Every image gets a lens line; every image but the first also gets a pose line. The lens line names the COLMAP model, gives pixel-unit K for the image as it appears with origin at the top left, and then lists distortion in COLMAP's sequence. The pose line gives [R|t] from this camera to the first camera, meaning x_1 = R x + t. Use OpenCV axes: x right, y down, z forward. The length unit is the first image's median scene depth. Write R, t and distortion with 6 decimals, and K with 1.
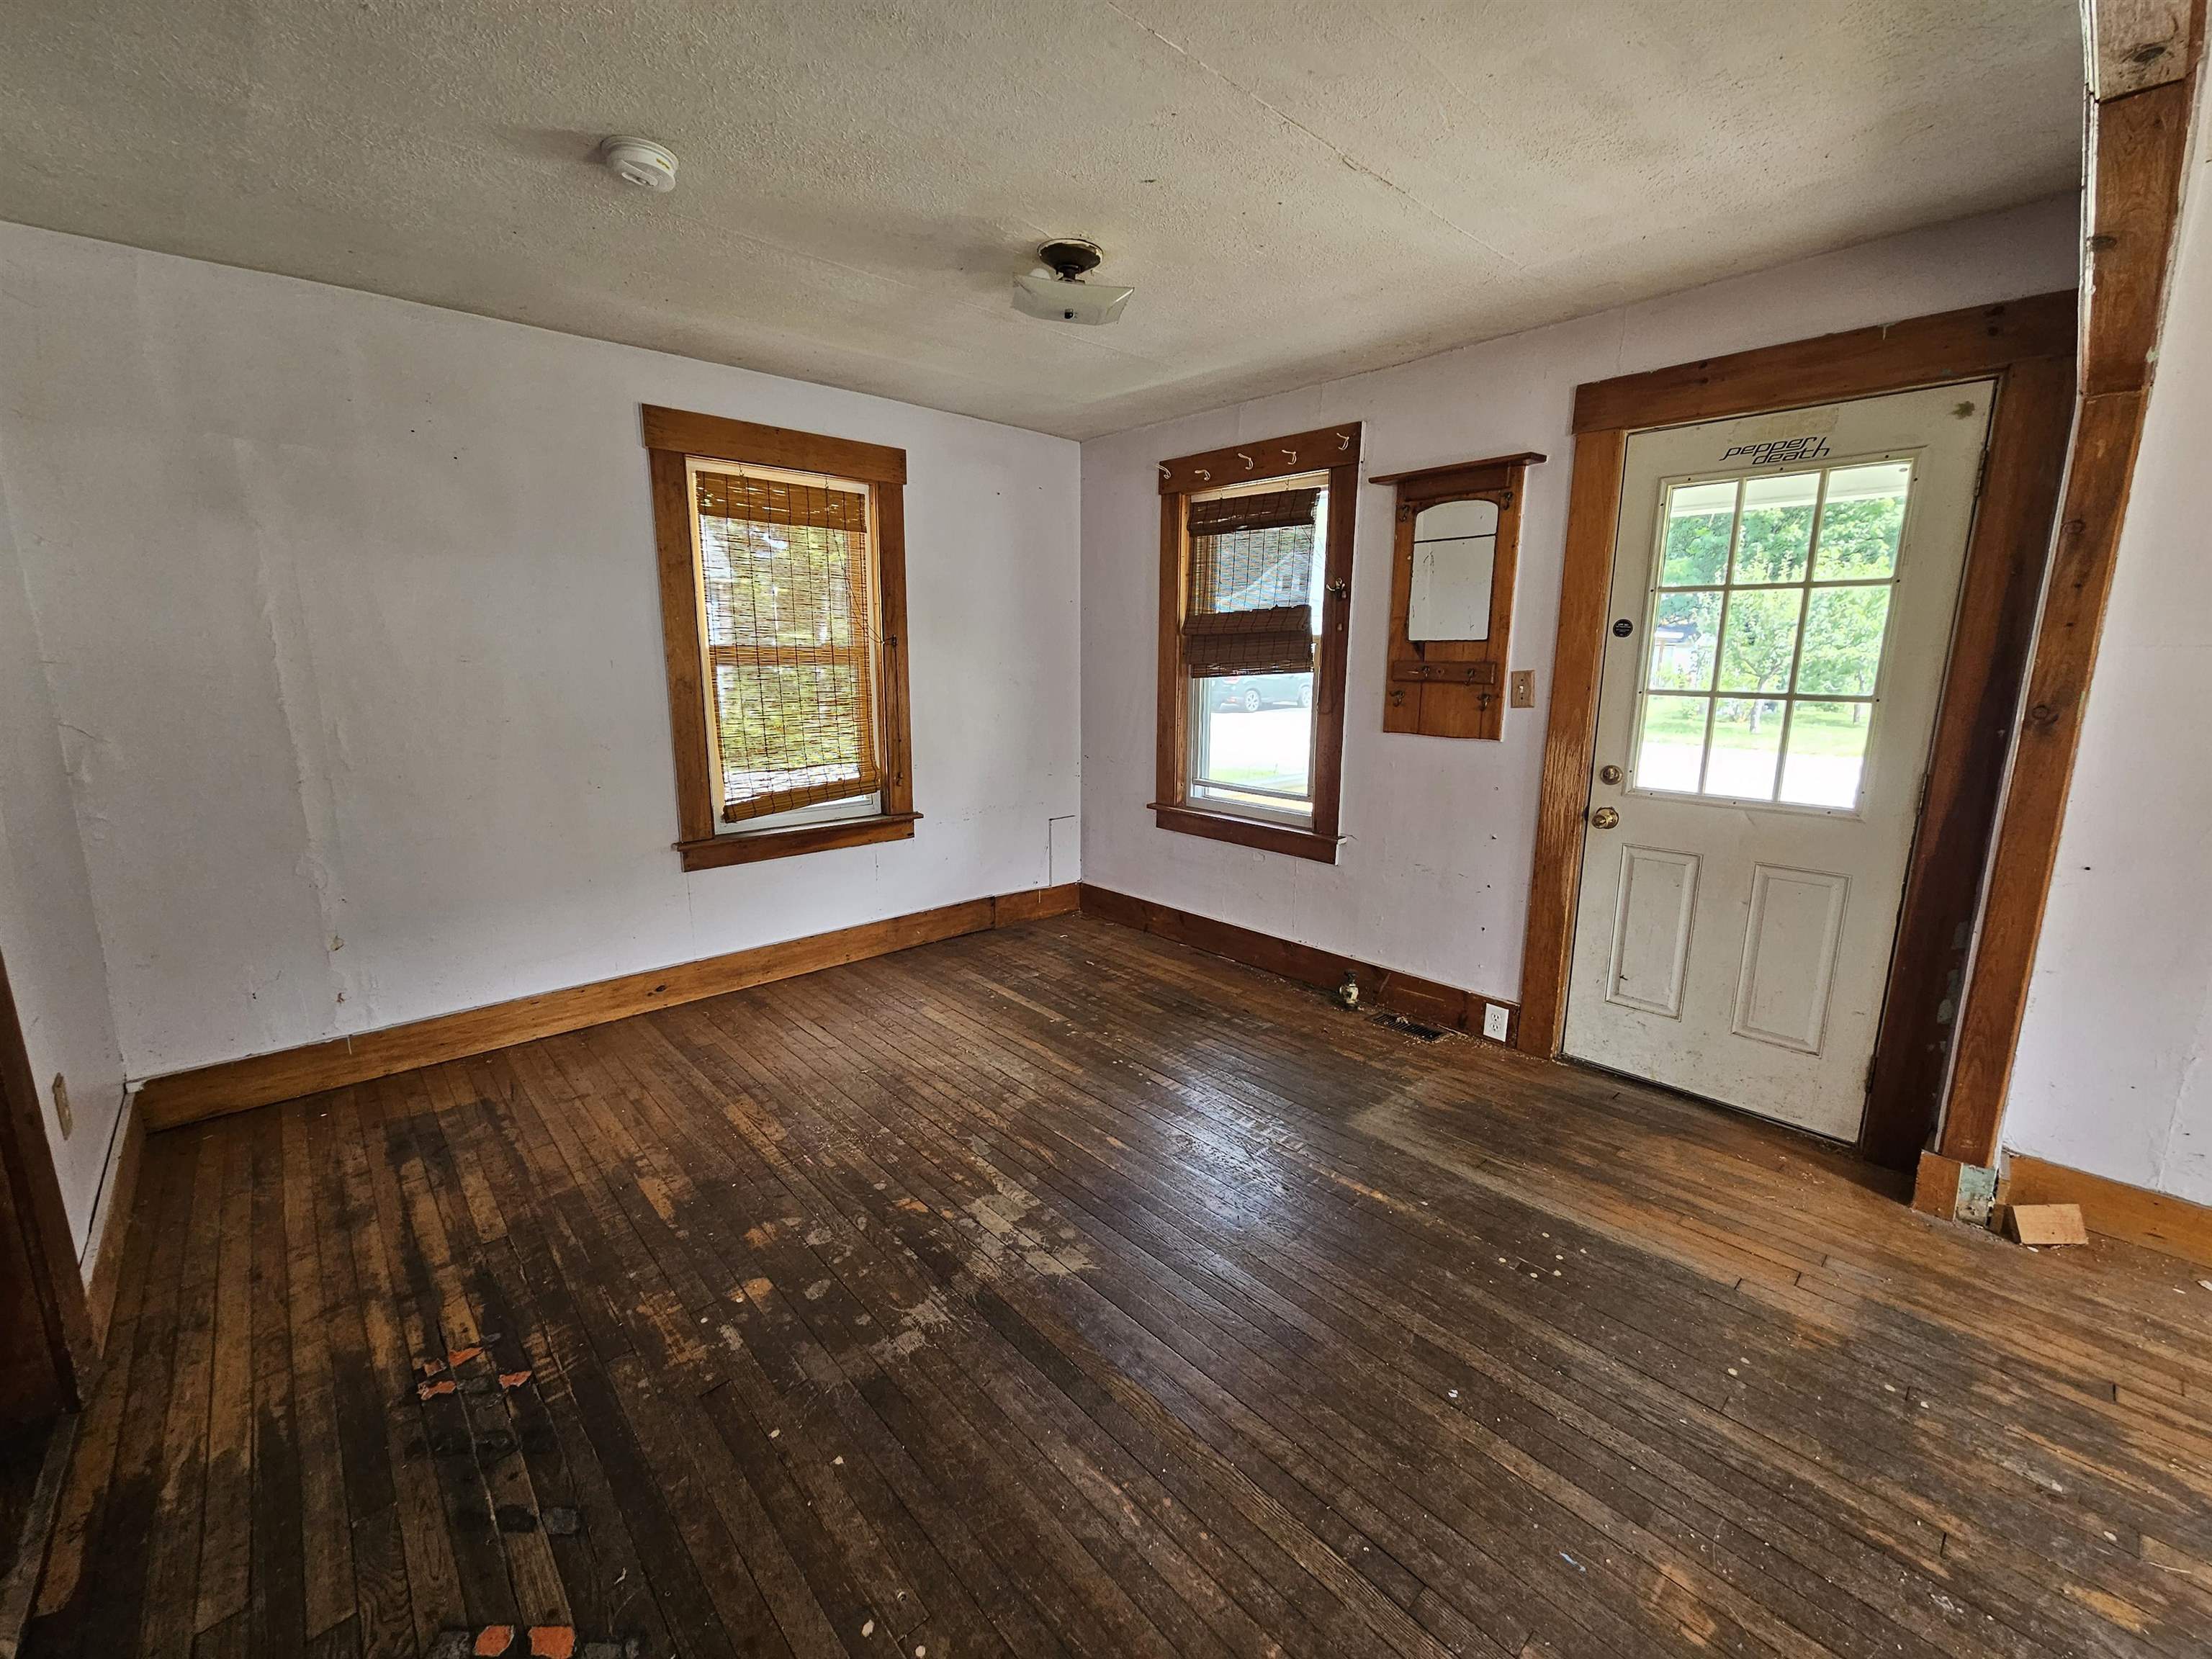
lens RADIAL K [[909.8, 0, 1096.2], [0, 909.8, 834.1], [0, 0, 1]] dist [0.002418, -0.002090]
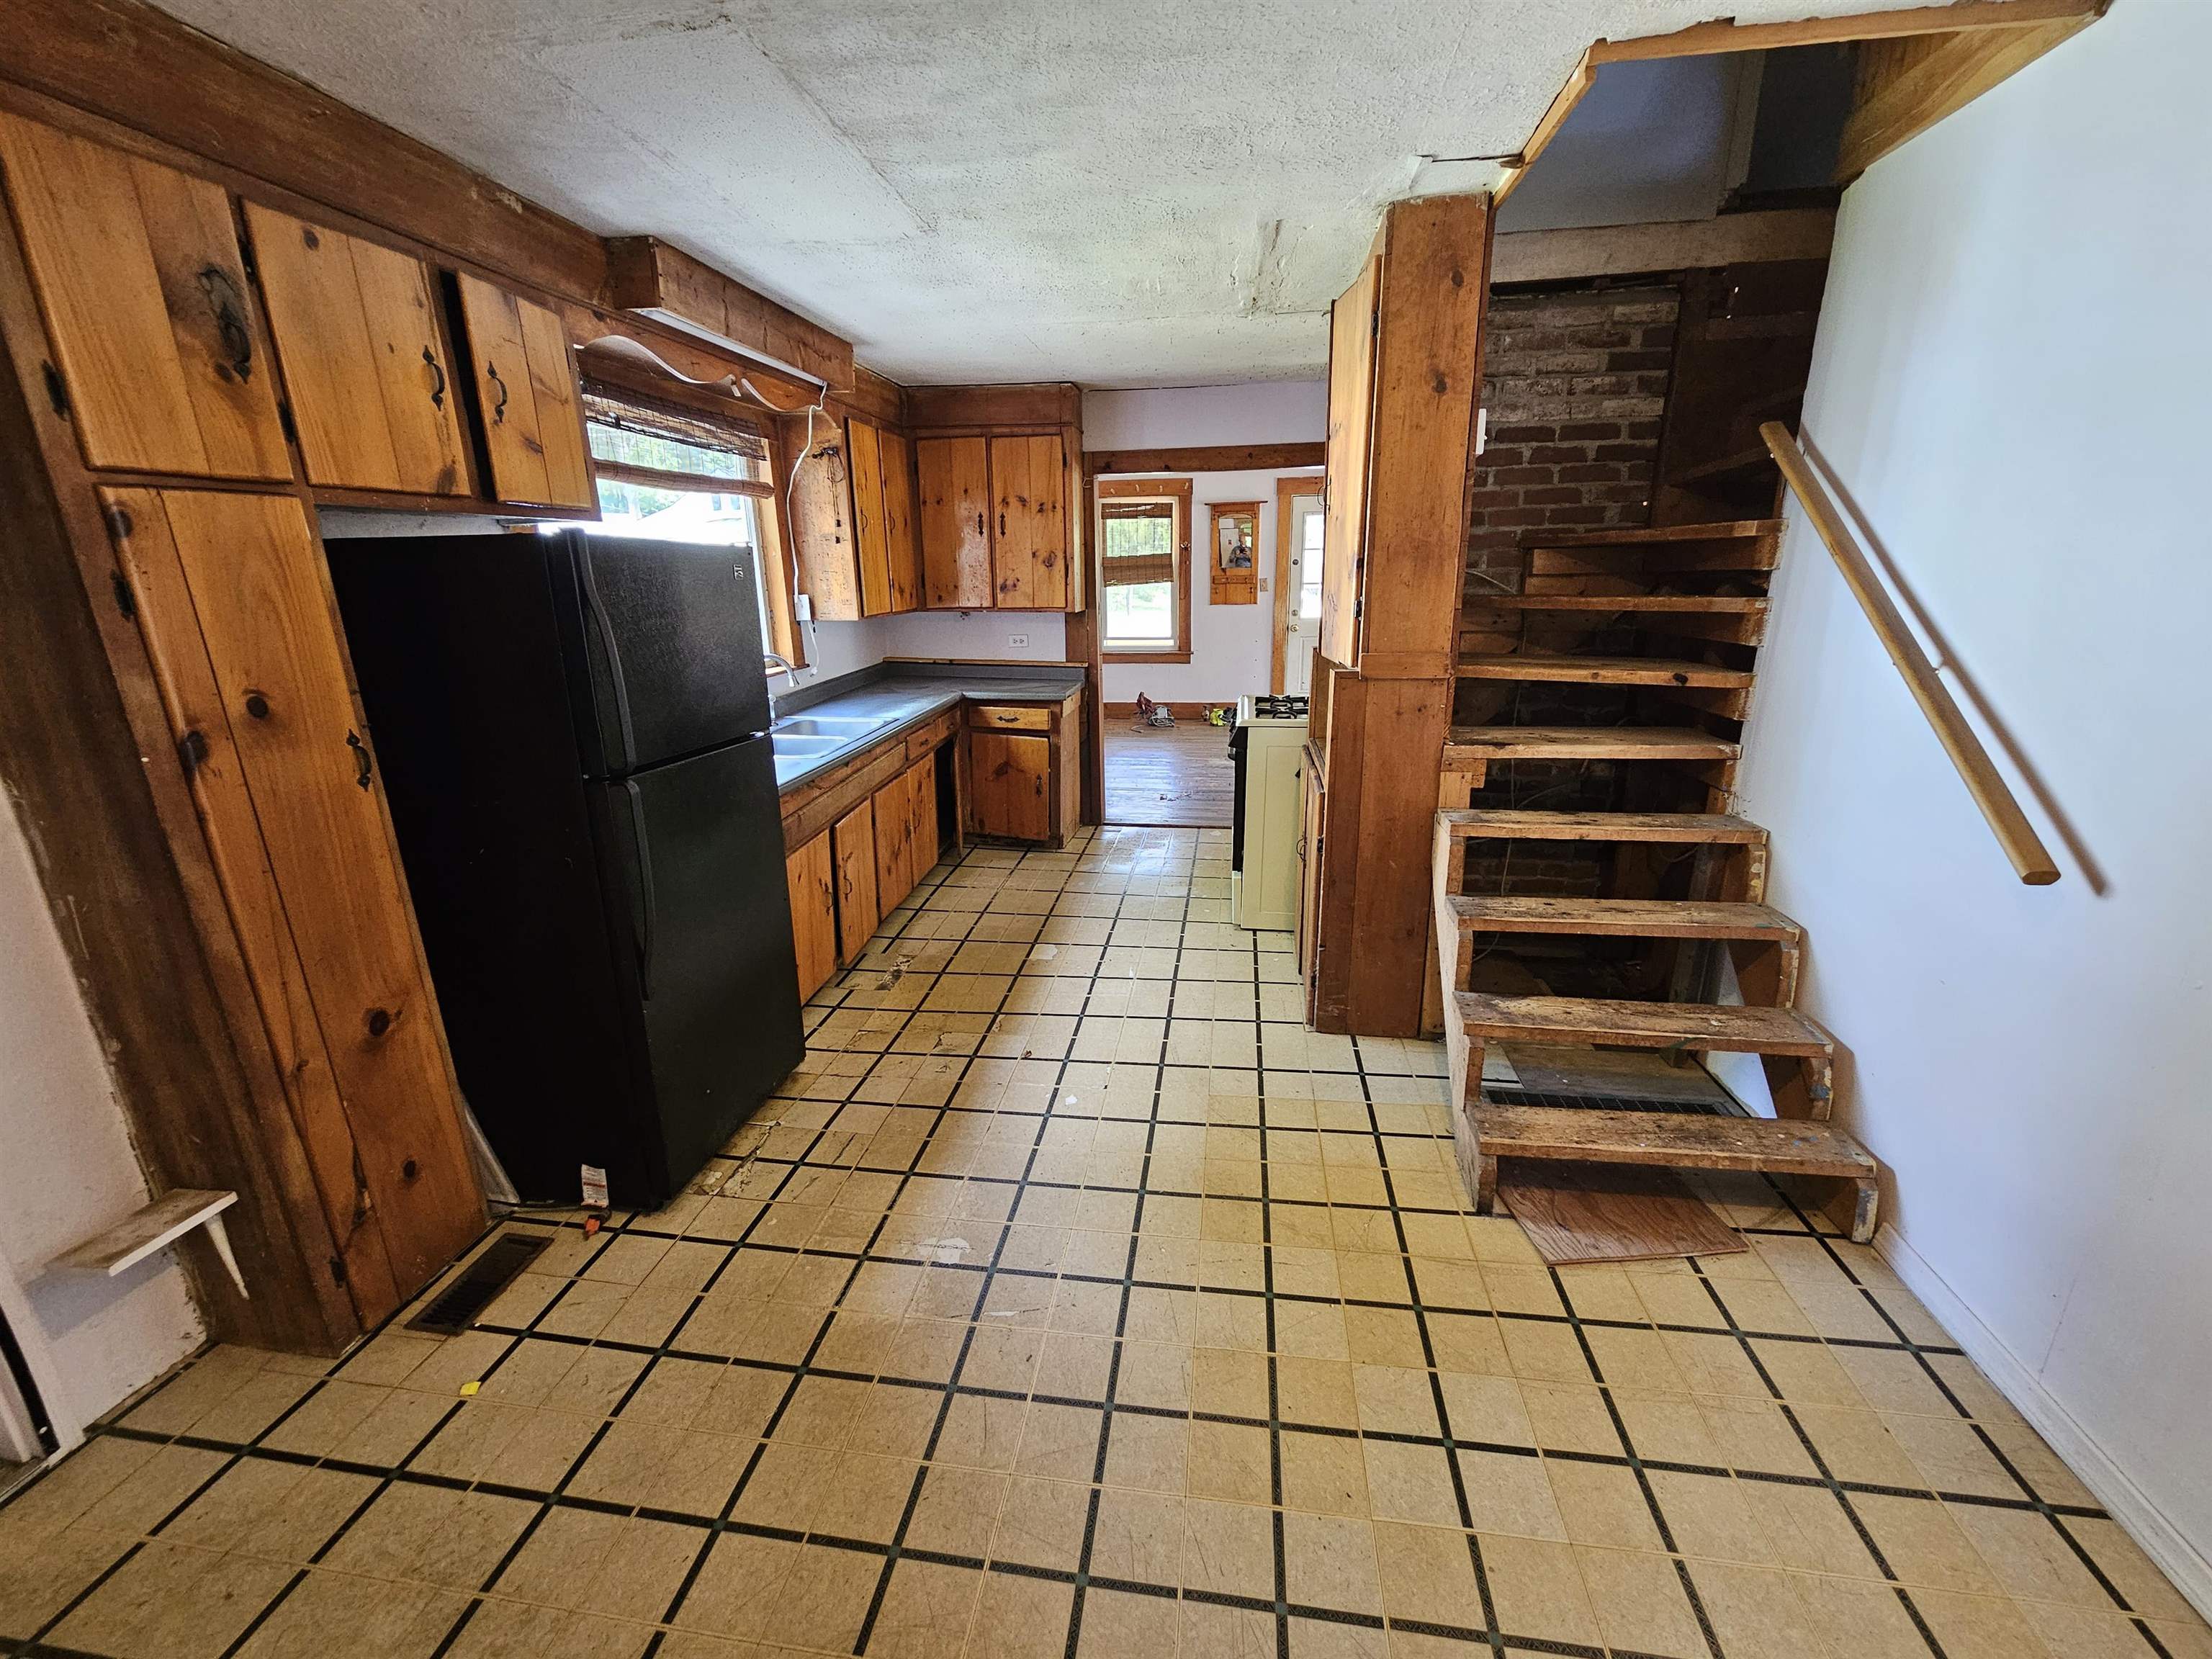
lens RADIAL K [[909.8, 0, 1095.1], [0, 909.8, 834.5], [0, 0, 1]] dist [0.002418, -0.002090]
pose [[0.773402, -0.202975, 0.600541, -1.825684], [0.149743, 0.979039, 0.138057, 0.131239], [-0.615975, -0.016847, 0.787585, -0.919039]]
